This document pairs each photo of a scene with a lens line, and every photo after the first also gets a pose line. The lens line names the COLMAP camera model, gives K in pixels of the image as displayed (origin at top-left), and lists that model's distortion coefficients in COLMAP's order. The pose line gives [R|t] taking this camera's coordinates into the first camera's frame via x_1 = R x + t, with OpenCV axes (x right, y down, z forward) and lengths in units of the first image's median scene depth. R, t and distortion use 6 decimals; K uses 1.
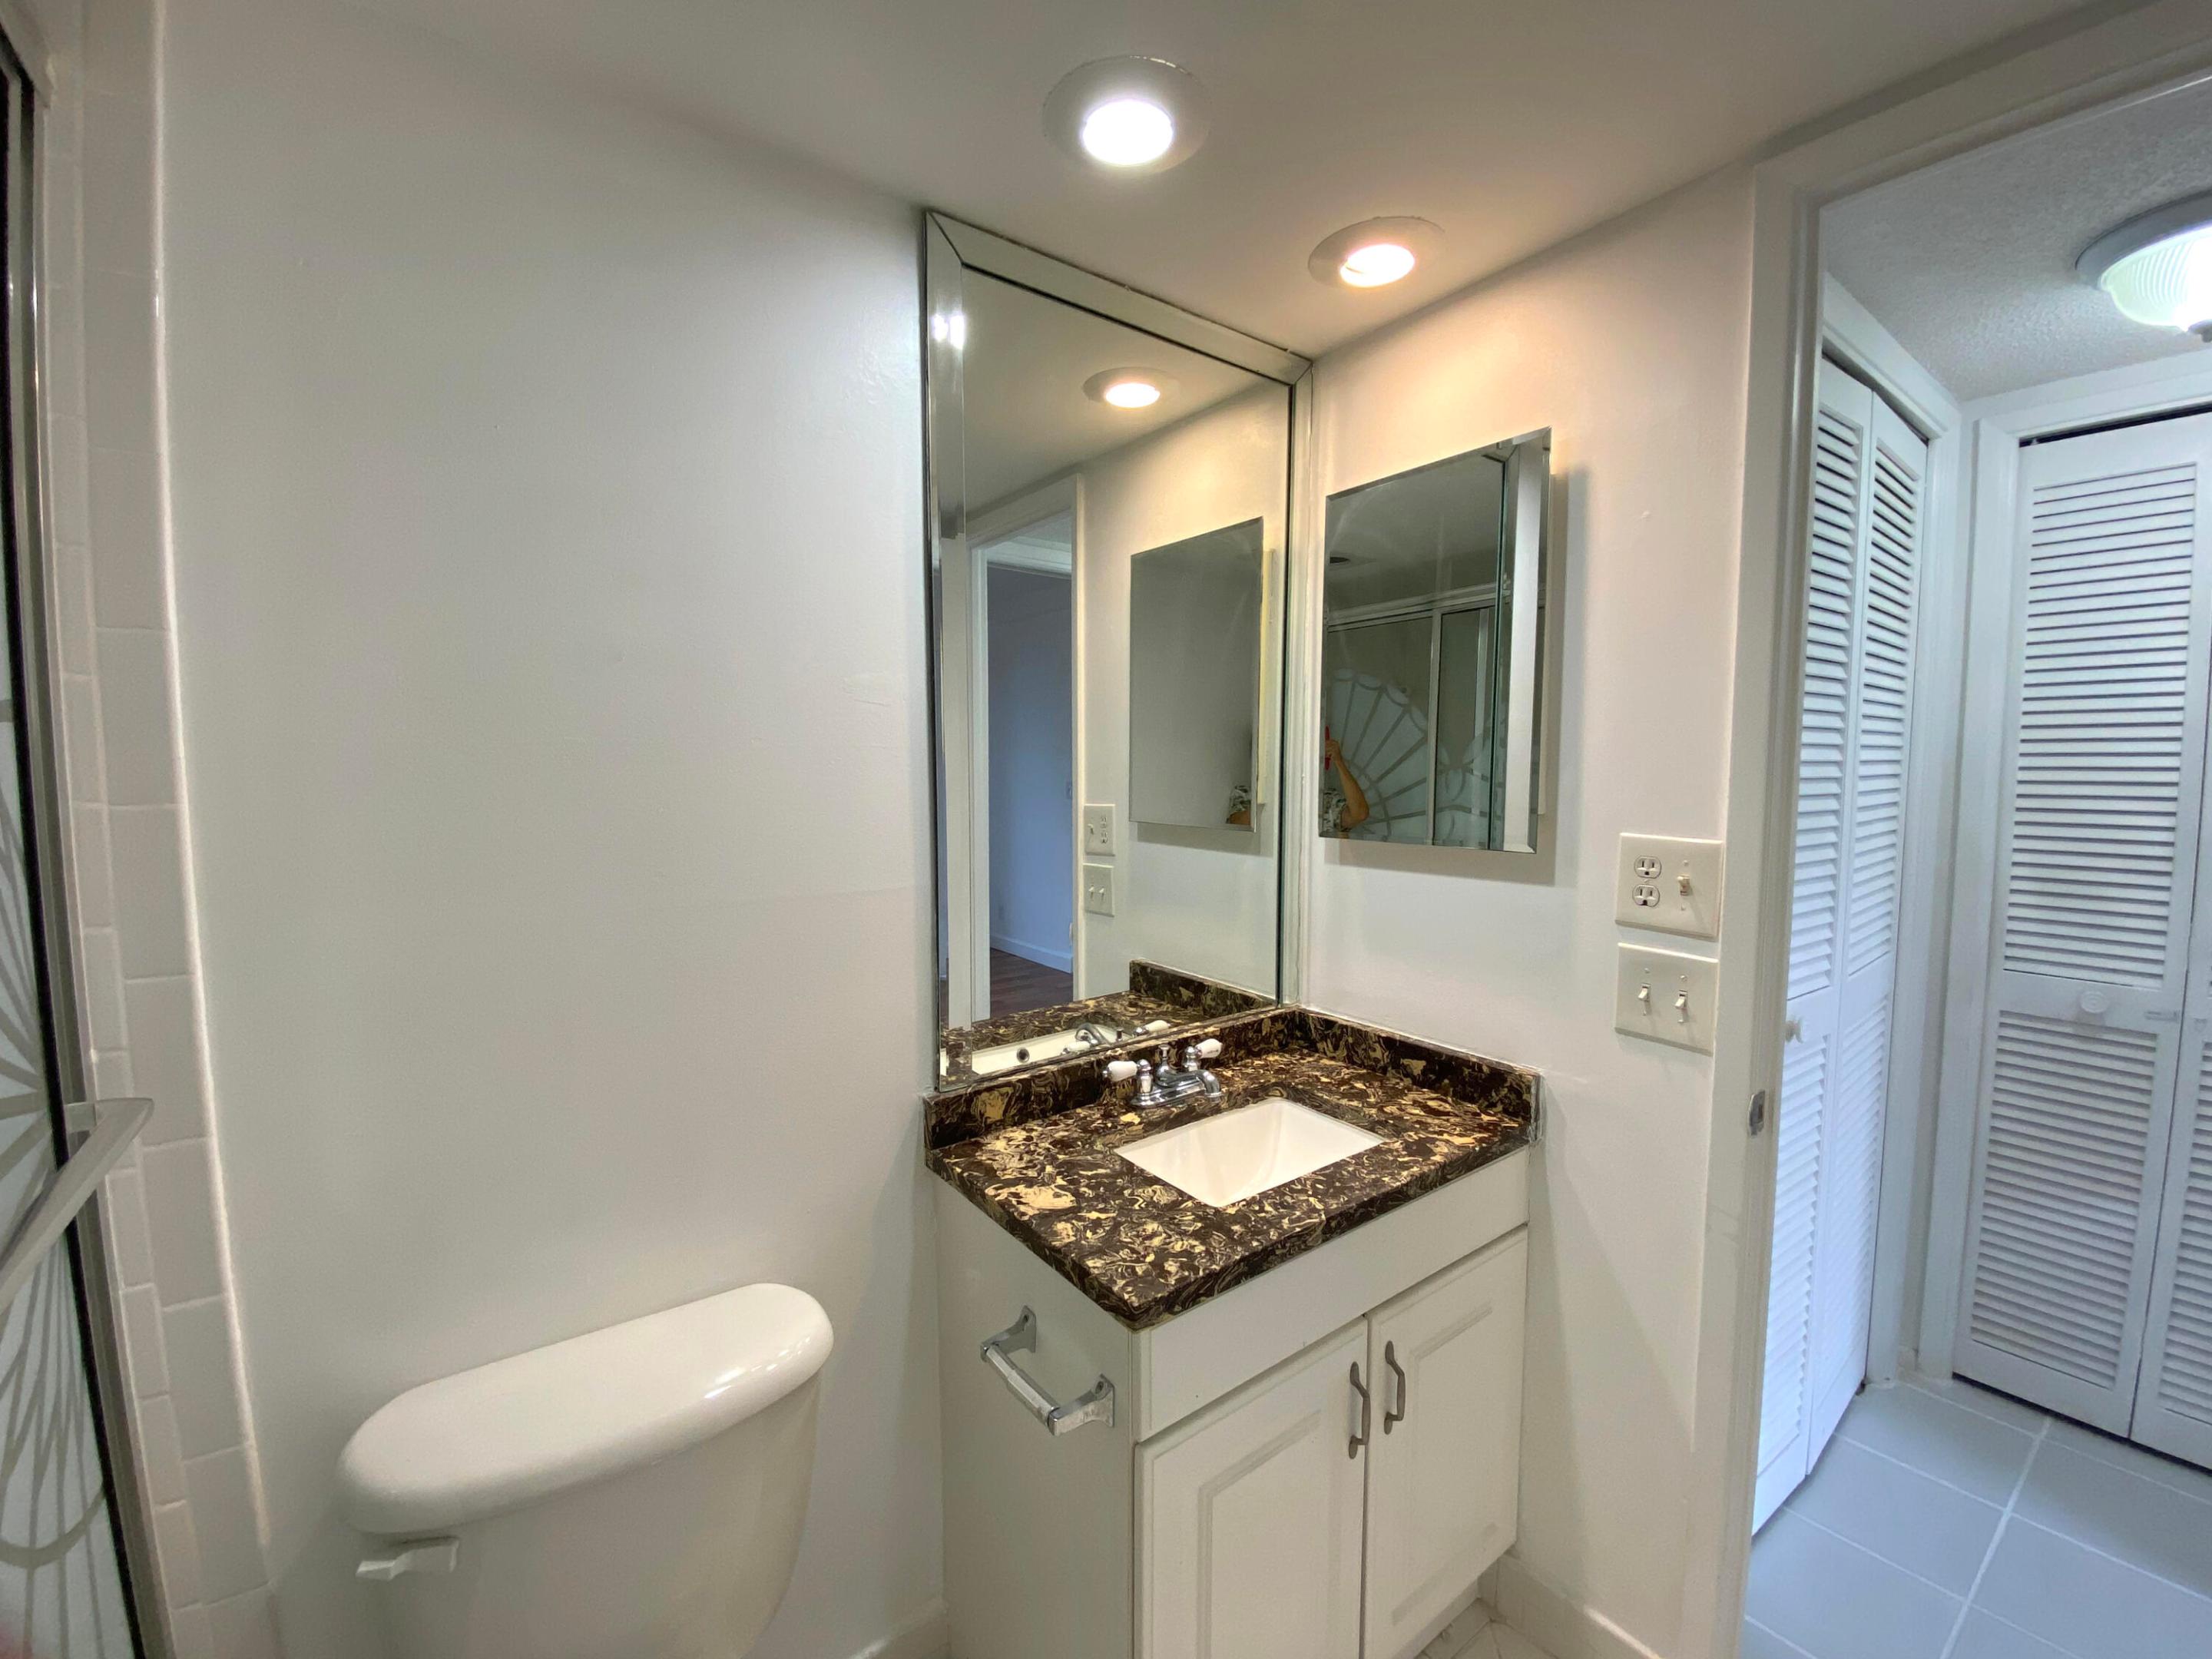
lens RADIAL K [[920.3, 0, 1106.0], [0, 920.3, 829.5], [0, 0, 1]] dist [0.041916, -0.000023]
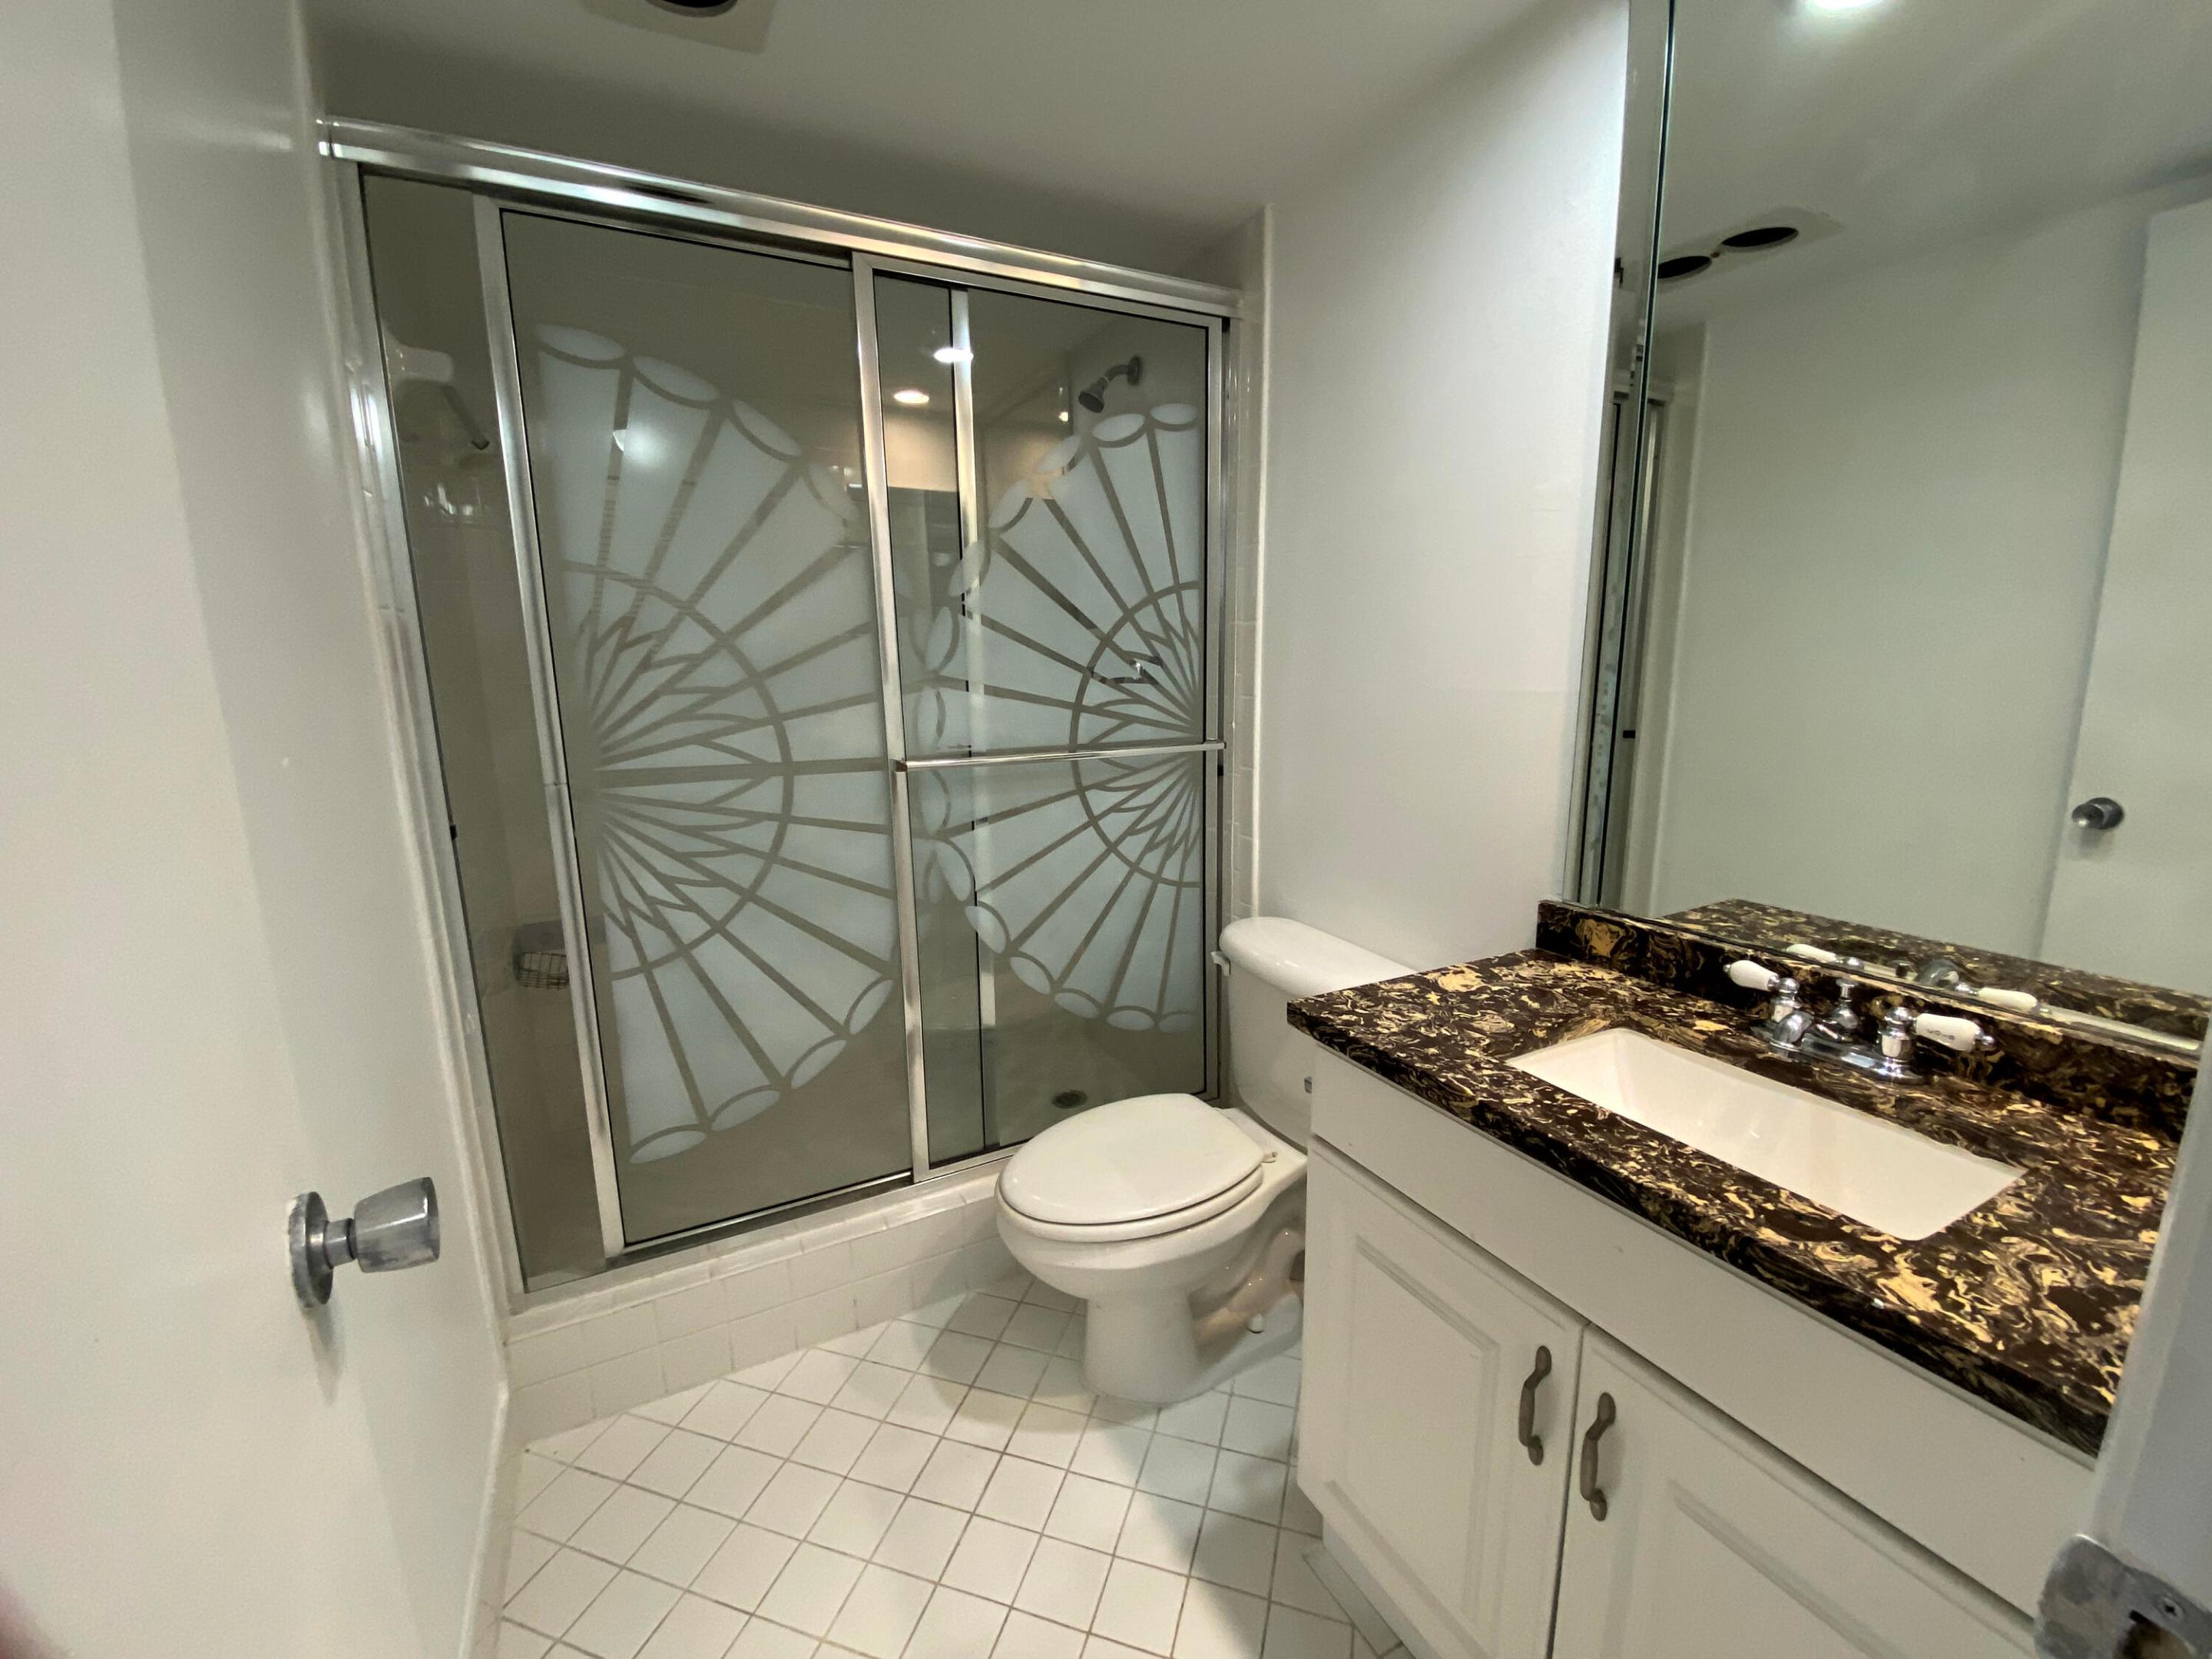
lens RADIAL K [[920.3, 0, 1106.0], [0, 920.3, 829.5], [0, 0, 1]] dist [0.041916, -0.000023]
pose [[-0.161970, 0.189719, -0.968386, 0.910821], [-0.064962, 0.977166, 0.202305, 0.033614], [0.984655, 0.095676, -0.145947, 0.673017]]
